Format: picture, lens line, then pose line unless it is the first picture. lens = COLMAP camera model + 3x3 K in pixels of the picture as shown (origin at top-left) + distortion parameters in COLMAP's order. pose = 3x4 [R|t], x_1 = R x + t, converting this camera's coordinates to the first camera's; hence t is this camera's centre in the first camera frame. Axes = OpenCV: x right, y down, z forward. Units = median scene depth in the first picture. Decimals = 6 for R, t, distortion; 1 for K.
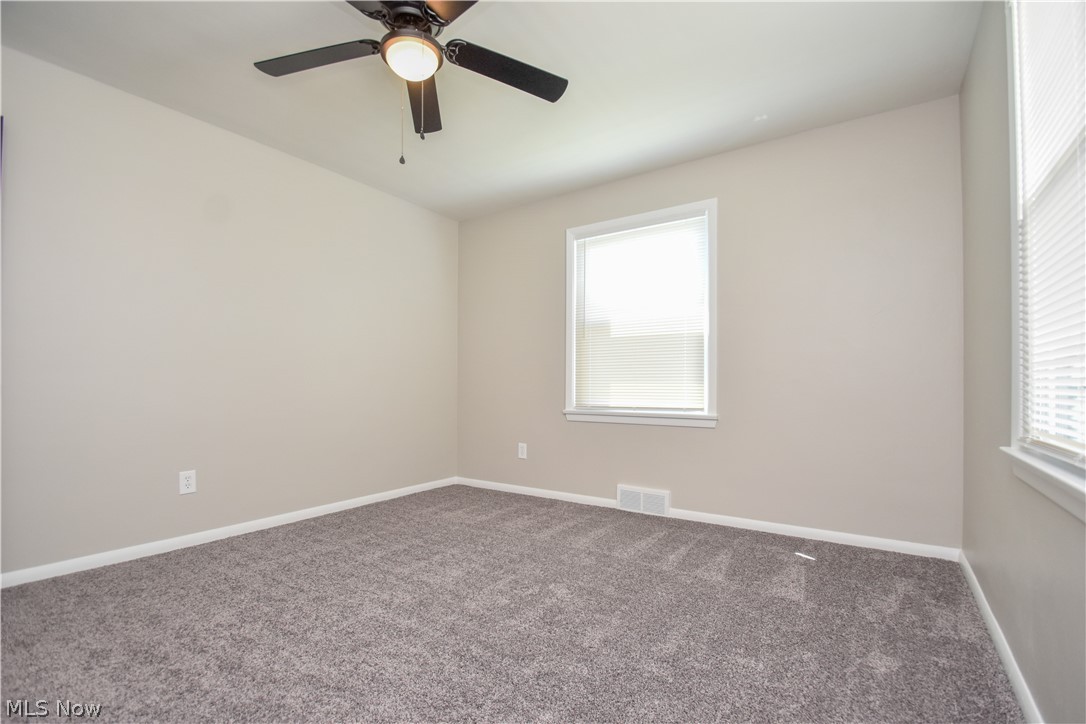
lens RADIAL K [[483.2, 0, 542.1], [0, 483.2, 379.9], [0, 0, 1]] dist [0.003485, -0.010996]
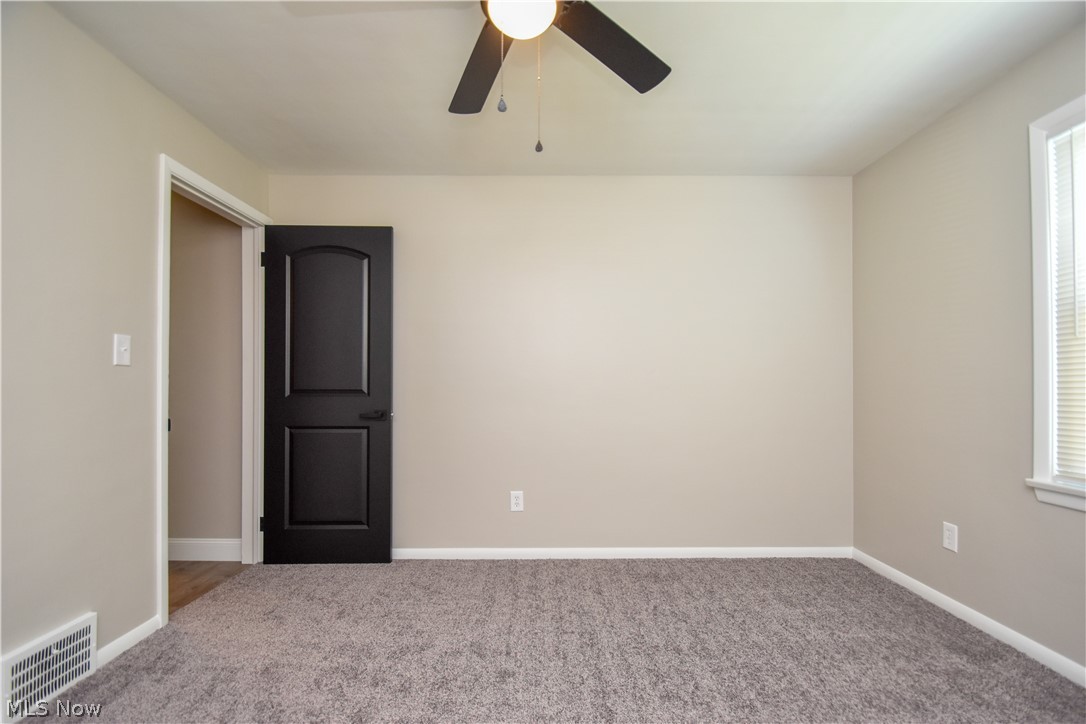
lens RADIAL K [[488.9, 0, 542.0], [0, 488.9, 381.8], [0, 0, 1]] dist [0.000533, -0.011913]
pose [[0.570205, -0.009844, -0.821444, 0.185434], [0.010534, 0.999934, -0.004671, -0.046809], [0.821435, -0.005990, 0.570271, 0.312763]]
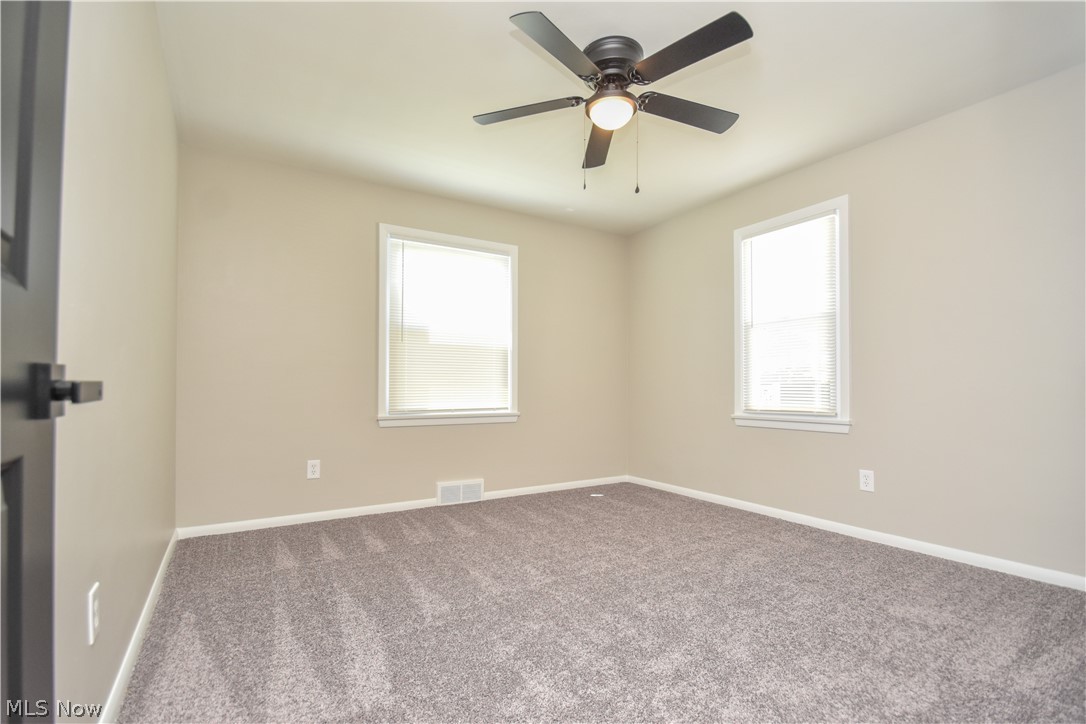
lens RADIAL K [[483.2, 0, 542.1], [0, 483.2, 379.9], [0, 0, 1]] dist [0.003485, -0.010996]
pose [[0.419161, 0.010986, 0.907845, -0.721680], [-0.012698, 0.999900, -0.006237, -0.006466], [-0.907823, -0.008913, 0.419259, 0.350534]]
